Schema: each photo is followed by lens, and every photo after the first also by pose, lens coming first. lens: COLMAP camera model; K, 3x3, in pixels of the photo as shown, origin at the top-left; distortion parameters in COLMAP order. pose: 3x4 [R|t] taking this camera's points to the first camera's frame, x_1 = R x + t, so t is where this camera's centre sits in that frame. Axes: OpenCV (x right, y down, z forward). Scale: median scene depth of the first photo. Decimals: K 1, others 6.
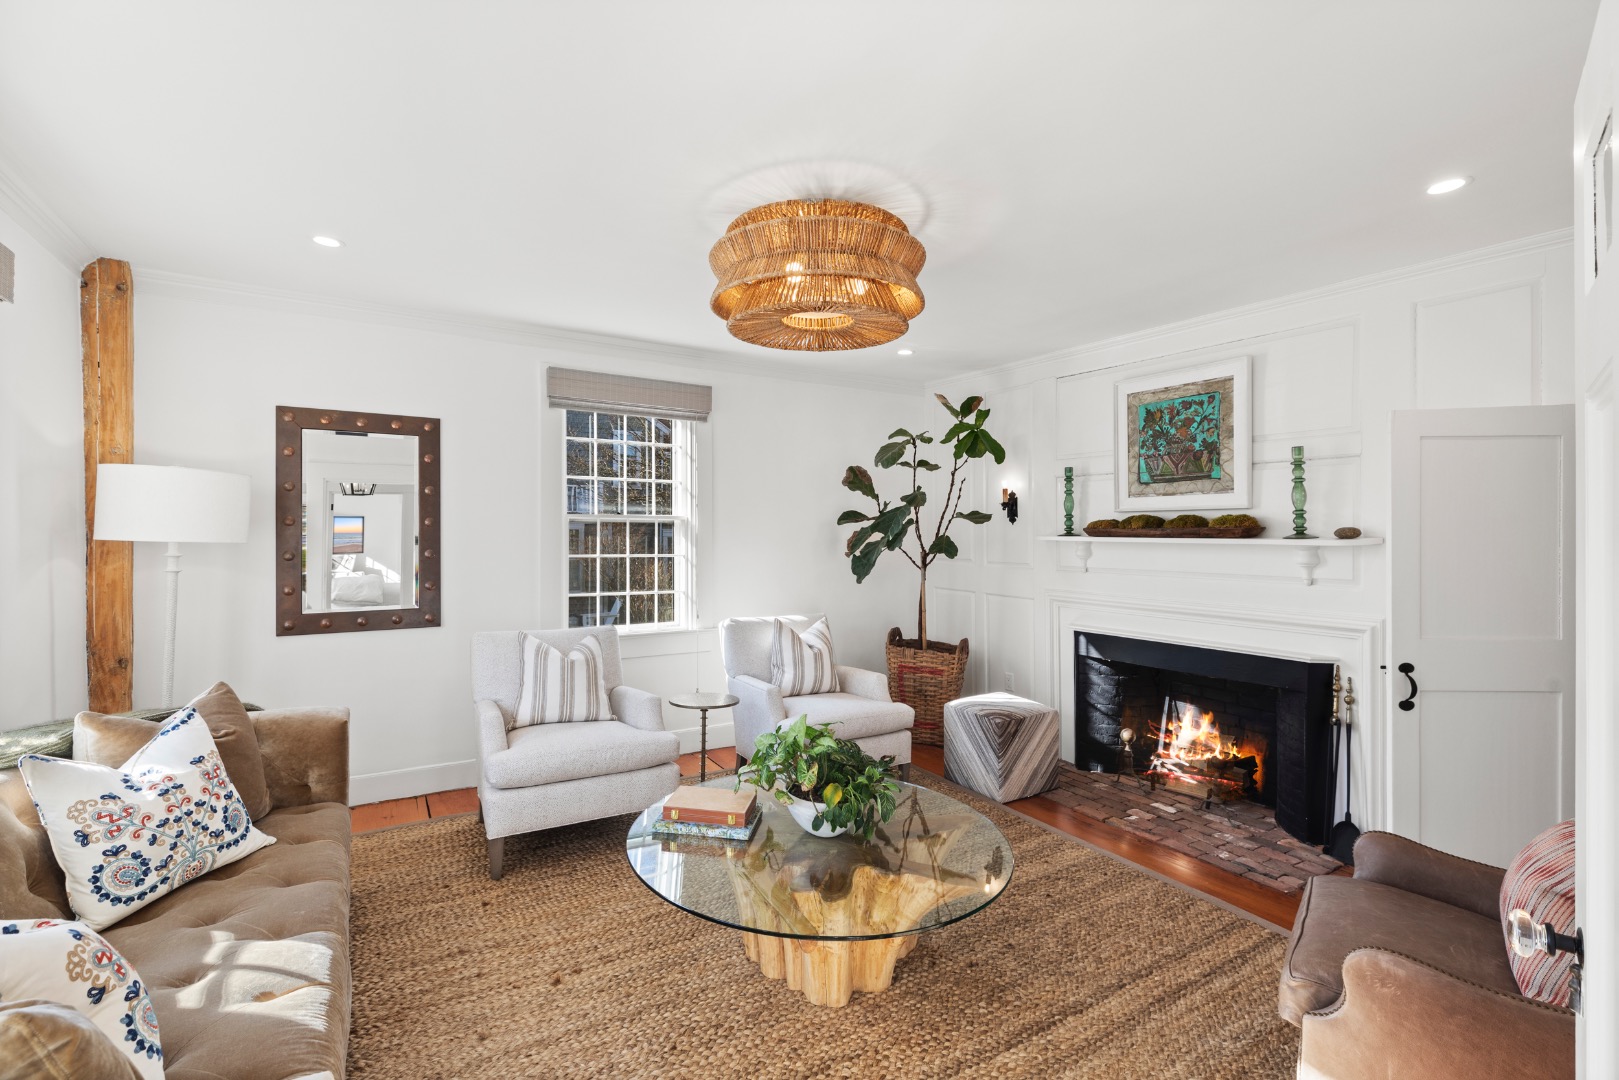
lens RADIAL K [[742.2, 0, 805.1], [0, 742.2, 540.3], [0, 0, 1]] dist [0.004080, 0.001179]
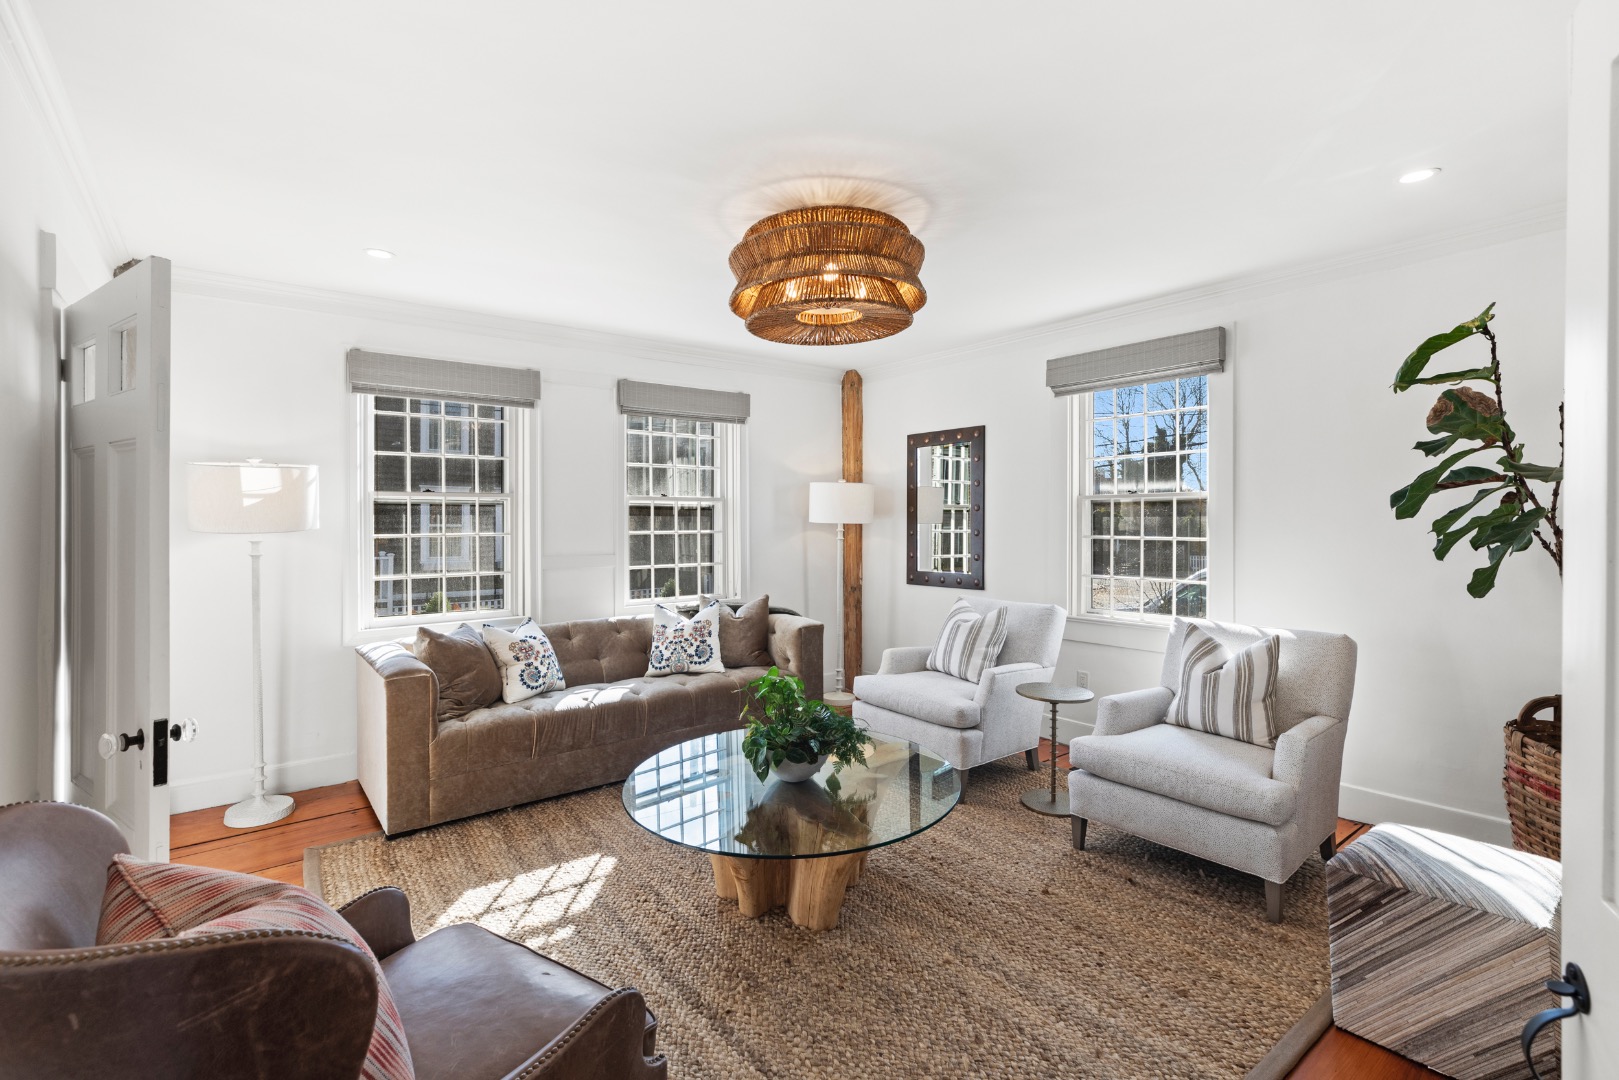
lens RADIAL K [[742.2, 0, 808.3], [0, 742.2, 530.0], [0, 0, 1]] dist [0.004080, 0.001179]
pose [[0.105172, 0.005332, -0.994440, 0.802023], [0.000992, 0.999985, 0.005466, 0.007028], [0.994454, -0.001561, 0.105165, 0.629961]]
